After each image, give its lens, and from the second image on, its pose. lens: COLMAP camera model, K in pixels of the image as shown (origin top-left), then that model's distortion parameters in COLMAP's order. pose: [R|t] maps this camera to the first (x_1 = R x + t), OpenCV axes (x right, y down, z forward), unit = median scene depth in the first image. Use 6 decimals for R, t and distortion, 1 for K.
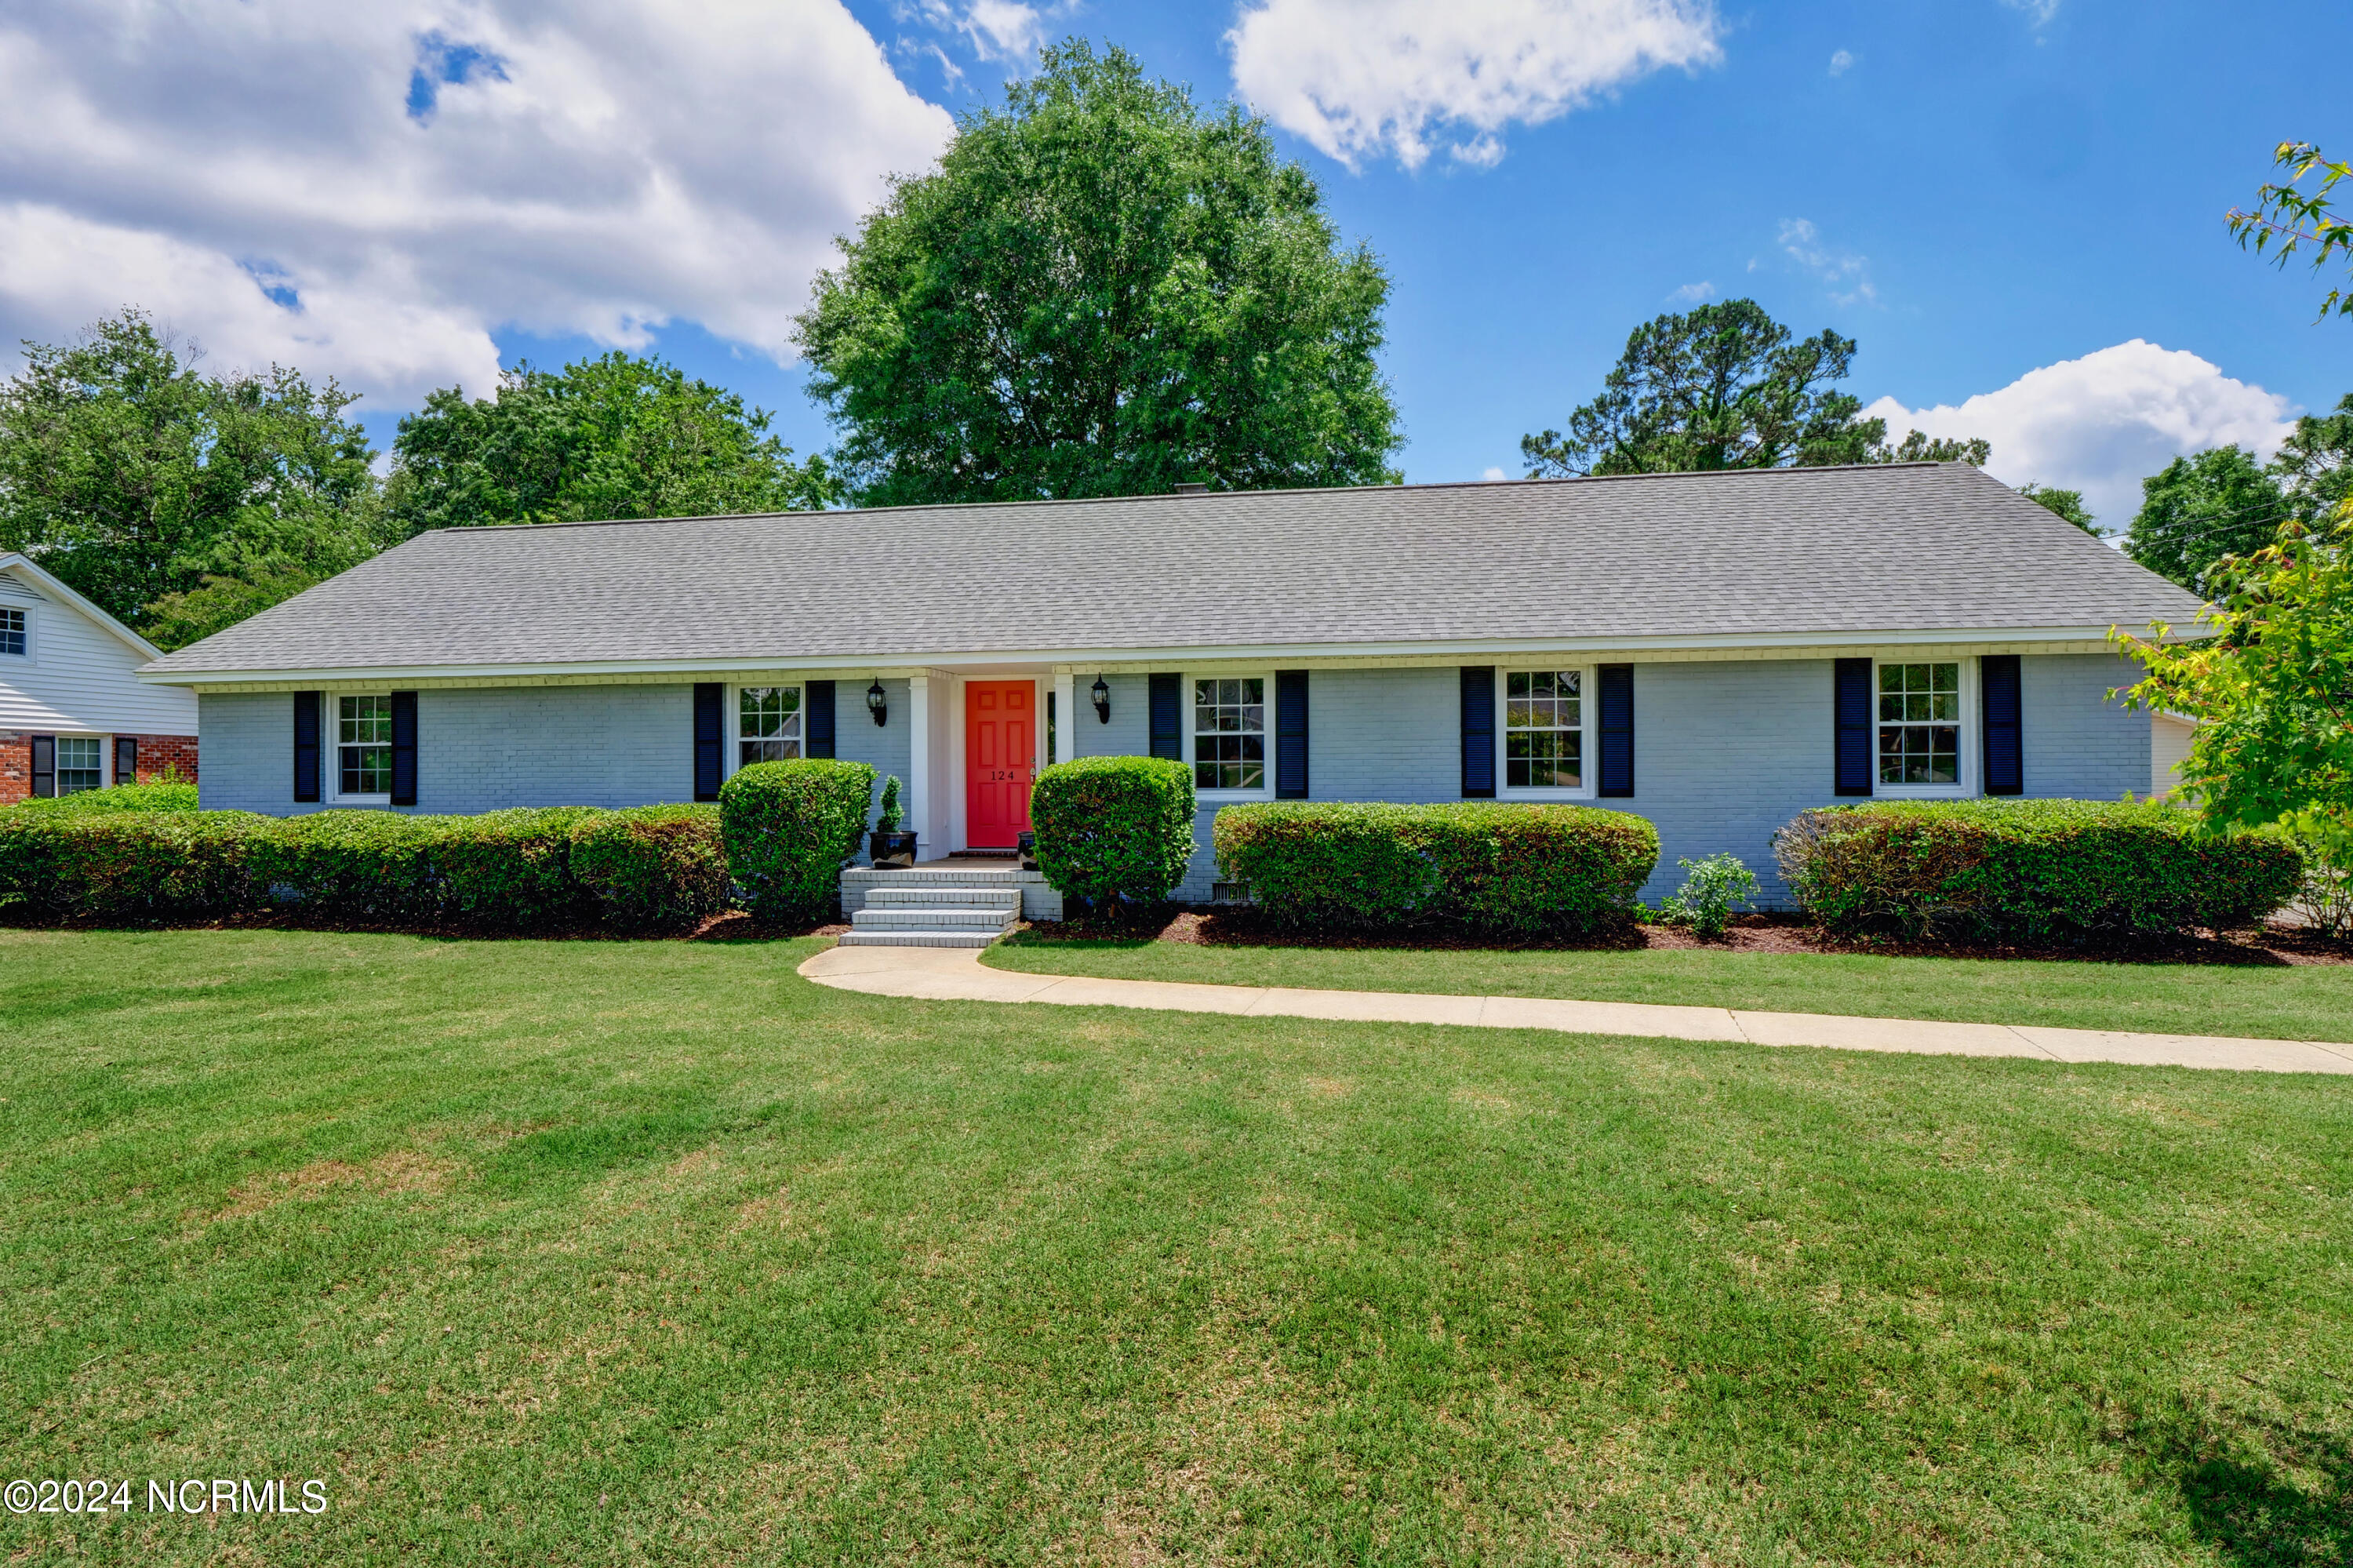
lens RADIAL K [[1138.9, 0, 1176.5], [0, 1138.9, 784.0], [0, 0, 1]] dist [0.002319, -0.007259]
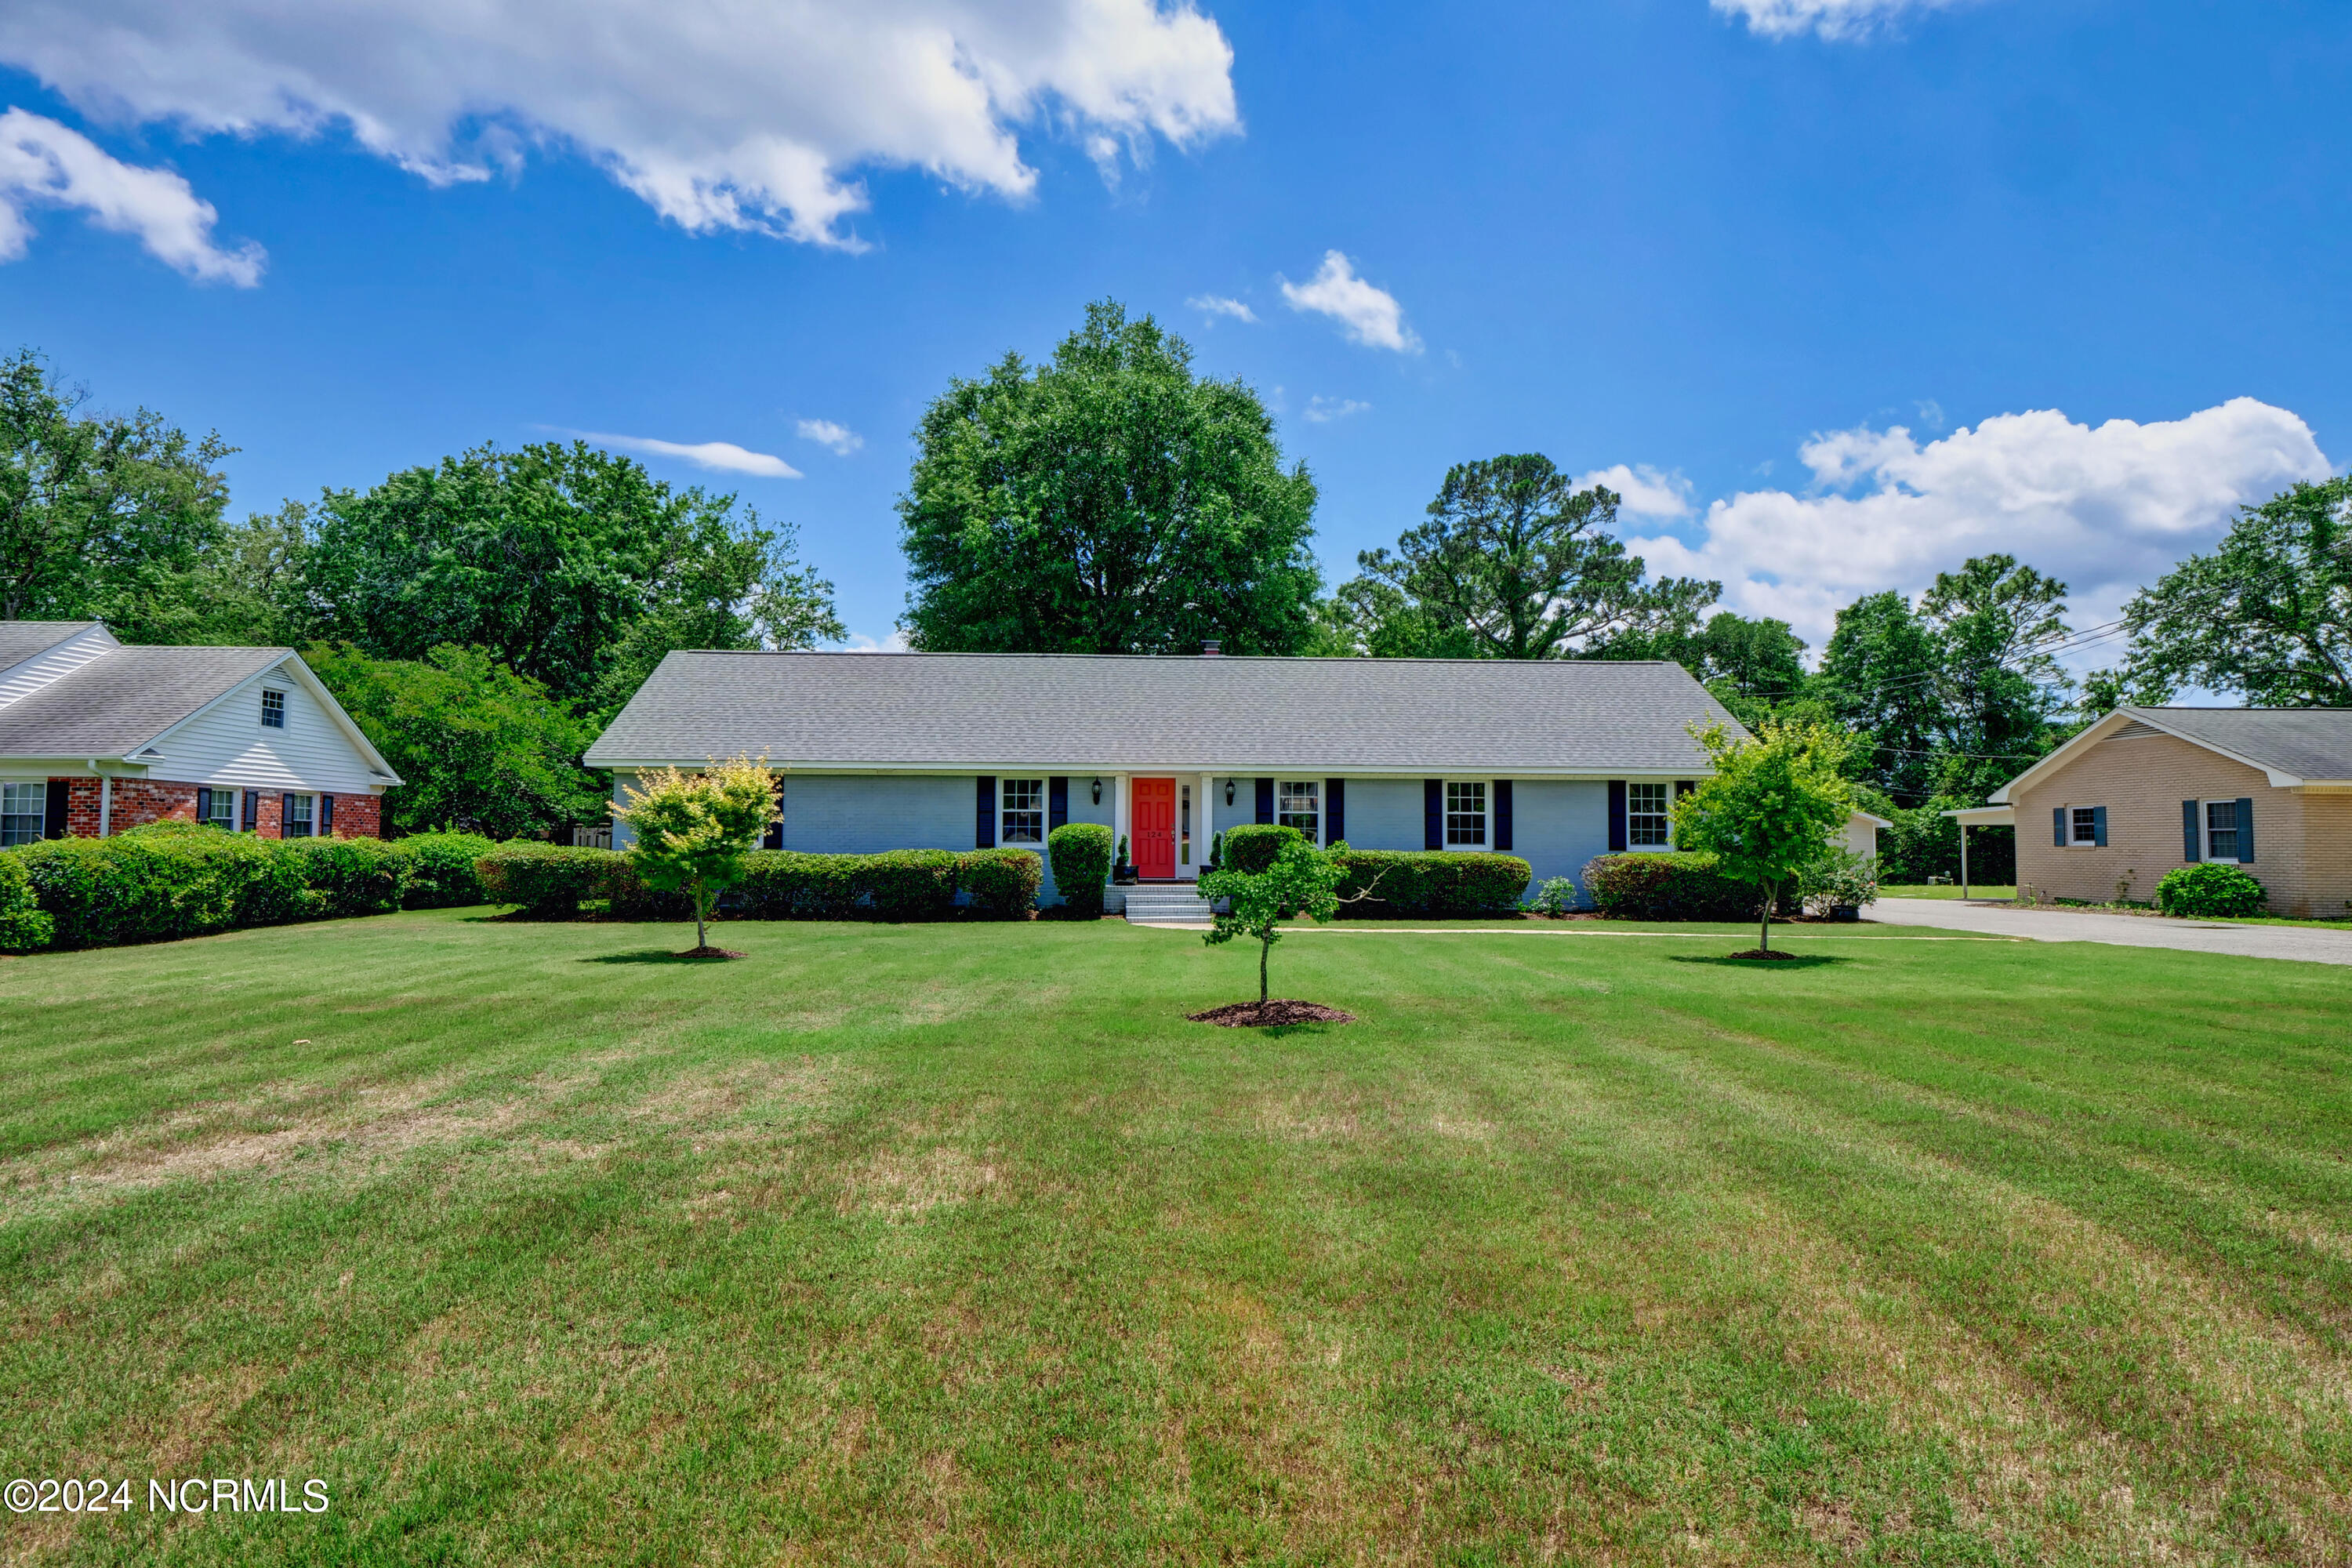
lens RADIAL K [[1281.1, 0, 1176.0], [0, 1281.1, 784.0], [0, 0, 1]] dist [0.011503, -0.000005]
pose [[0.979924, 0.021628, 0.198195, -0.522057], [-0.010755, 0.998386, -0.055771, 0.024397], [-0.199082, 0.052520, 0.978575, -0.897580]]
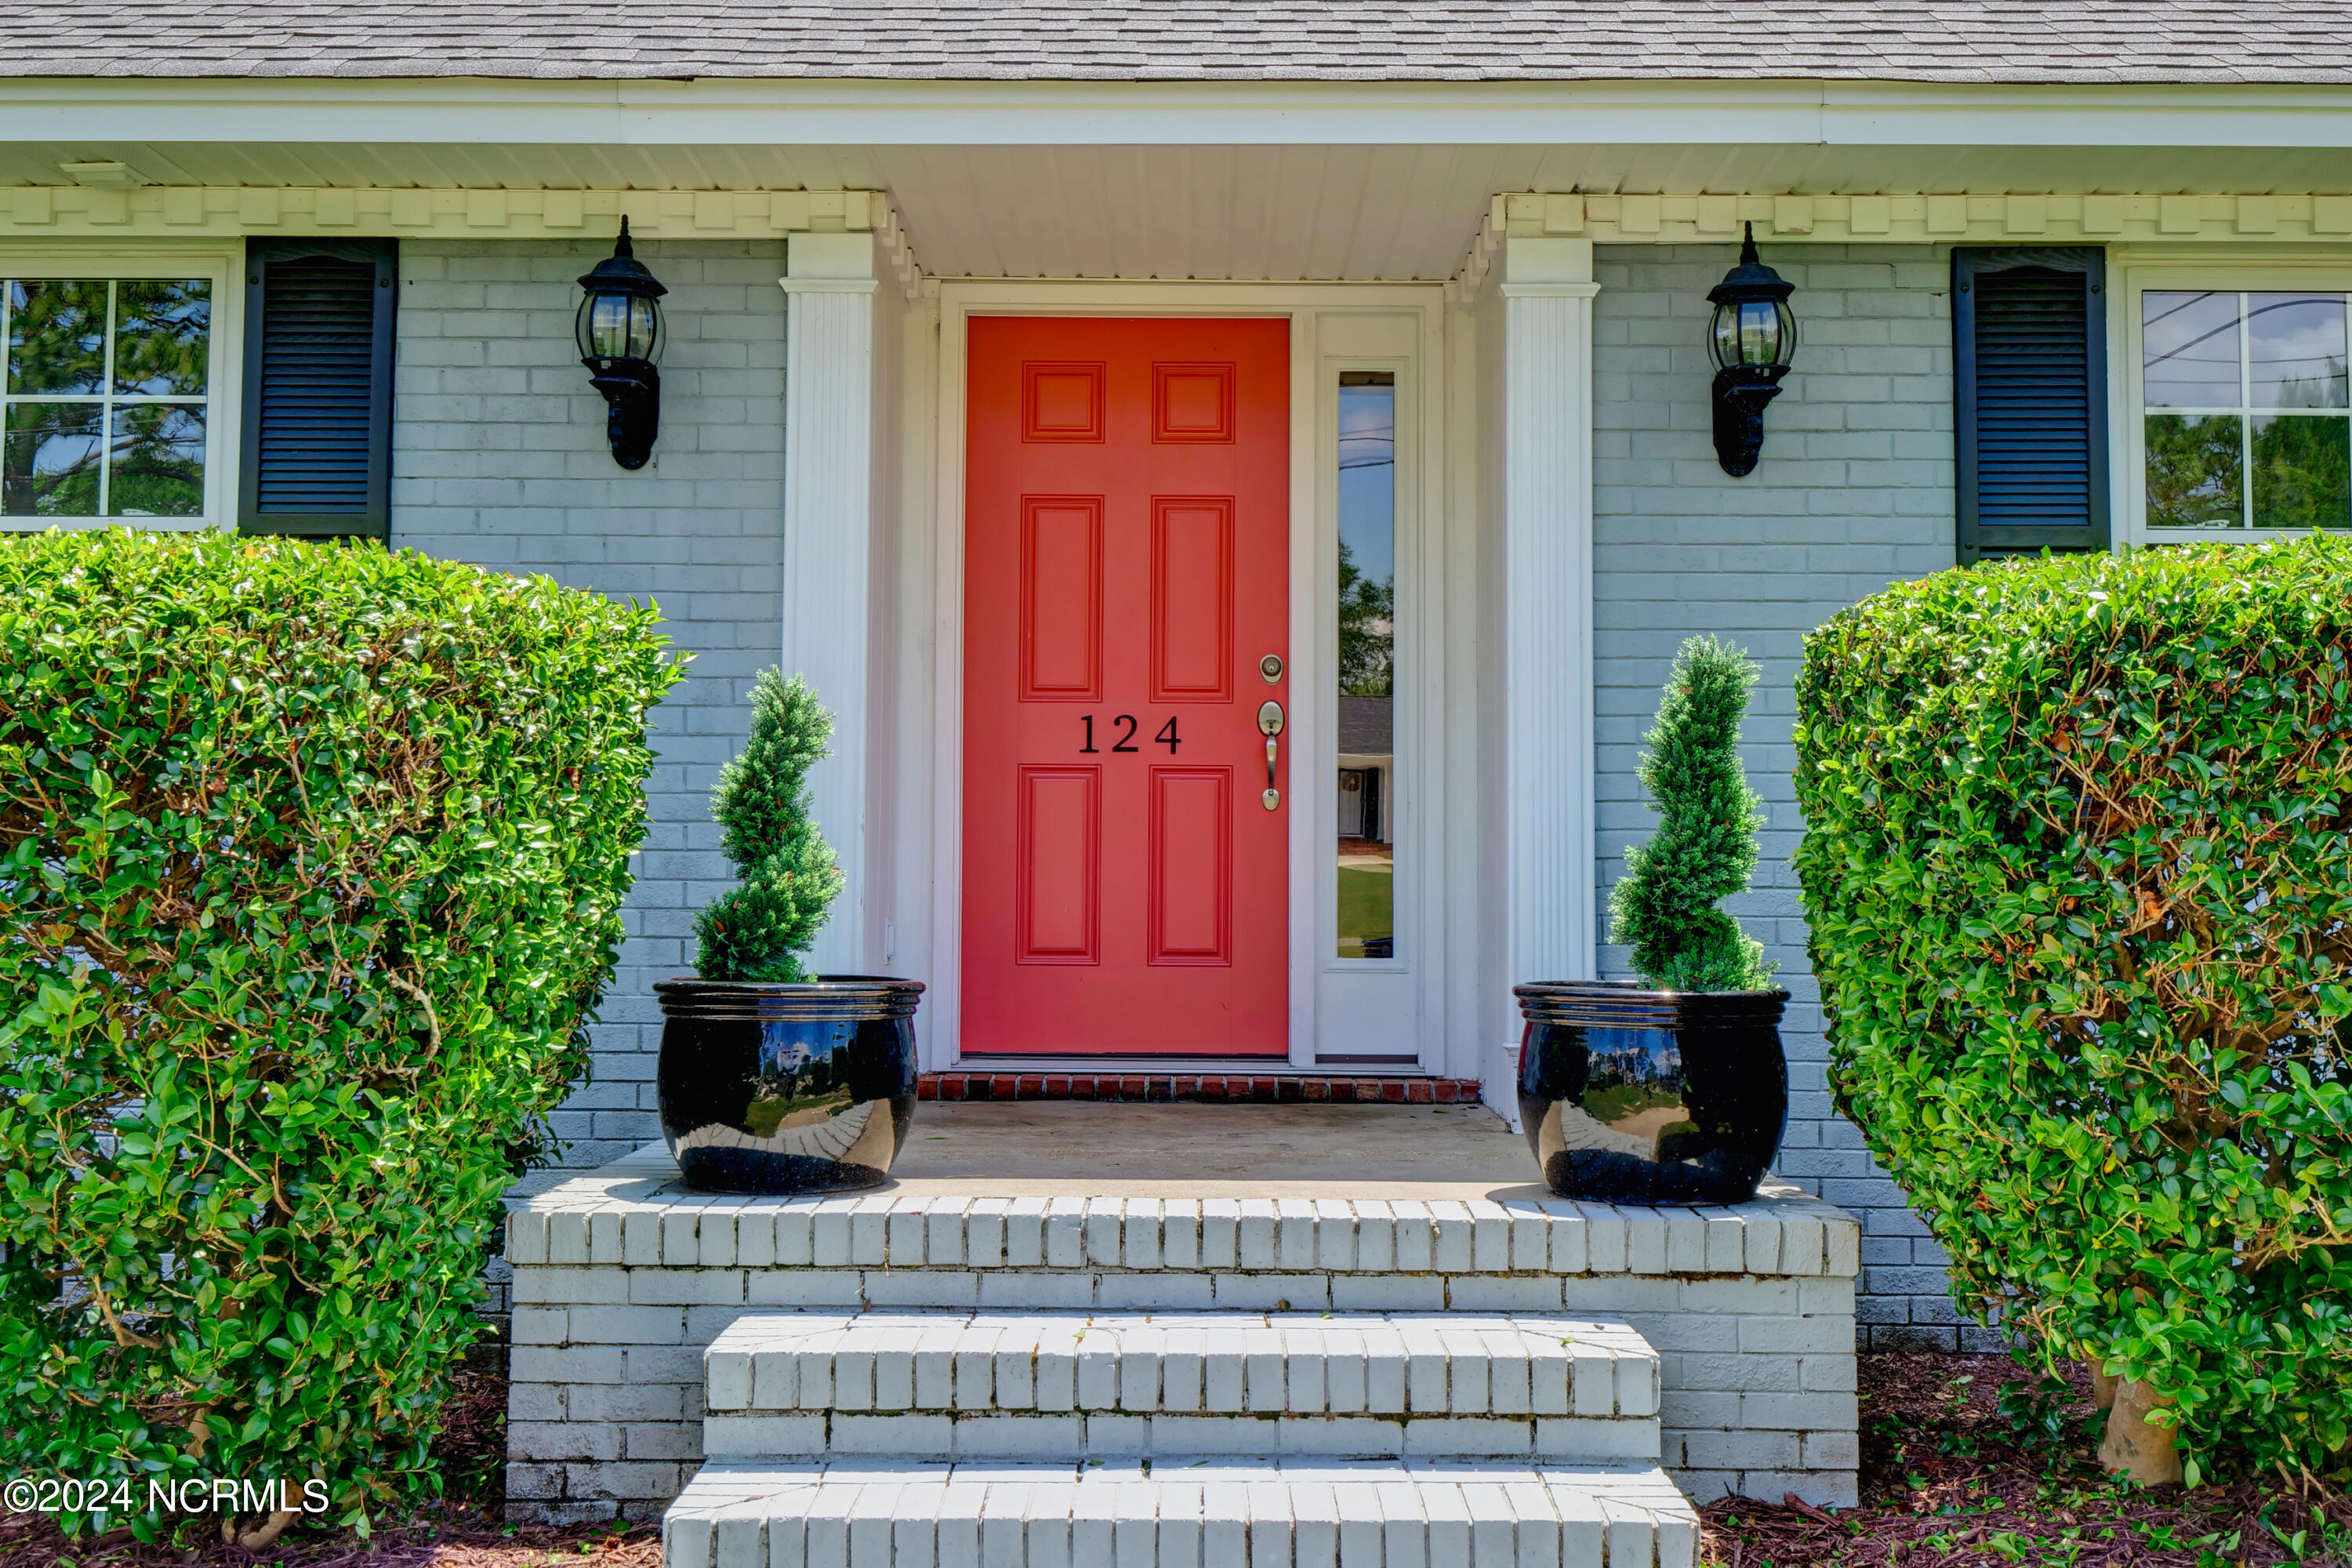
lens RADIAL K [[2414.1, 0, 1178.7], [0, 2414.1, 721.8], [0, 0, 1]] dist [0.072460, -0.000575]
pose [[0.989203, 0.024493, 0.144488, -0.223392], [-0.014165, 0.997298, -0.072078, 0.025507], [-0.145863, 0.069253, 0.986878, 0.556165]]
